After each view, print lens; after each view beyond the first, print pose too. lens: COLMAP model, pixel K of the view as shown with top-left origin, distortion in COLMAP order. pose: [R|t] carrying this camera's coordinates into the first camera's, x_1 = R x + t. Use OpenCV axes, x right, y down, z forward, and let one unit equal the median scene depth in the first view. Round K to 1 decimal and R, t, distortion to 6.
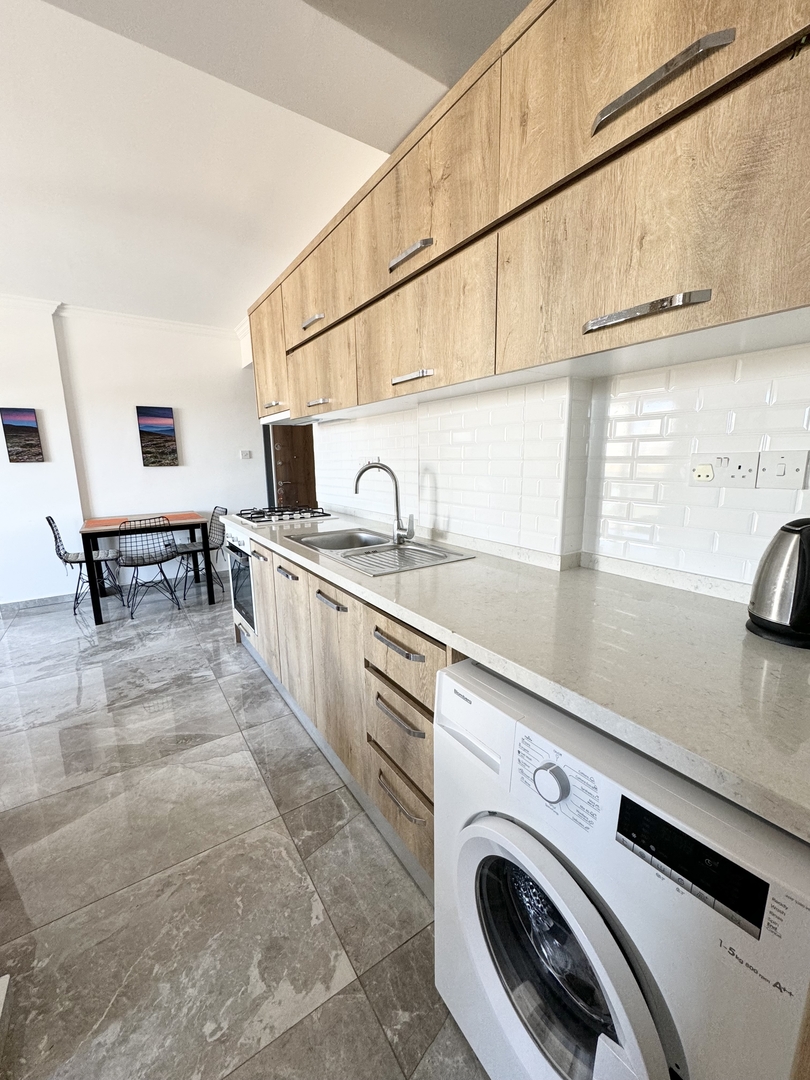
lens RADIAL K [[427.5, 0, 403.1], [0, 427.5, 539.5], [0, 0, 1]] dist [-0.001970, 0.000512]
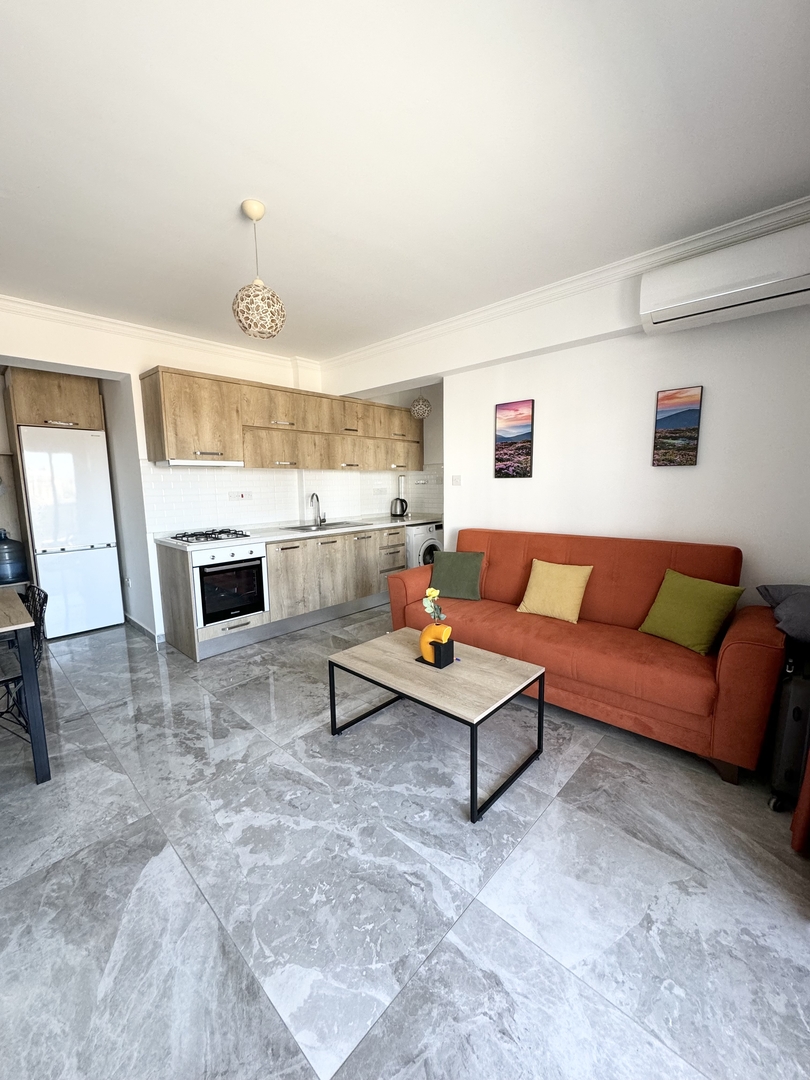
lens RADIAL K [[427.5, 0, 403.4], [0, 427.5, 540.1], [0, 0, 1]] dist [-0.001970, 0.000512]
pose [[-0.223361, -0.116150, 0.967791, -1.289618], [0.199632, 0.966377, 0.162054, -0.109766], [-0.954074, 0.229399, -0.192664, 0.545473]]
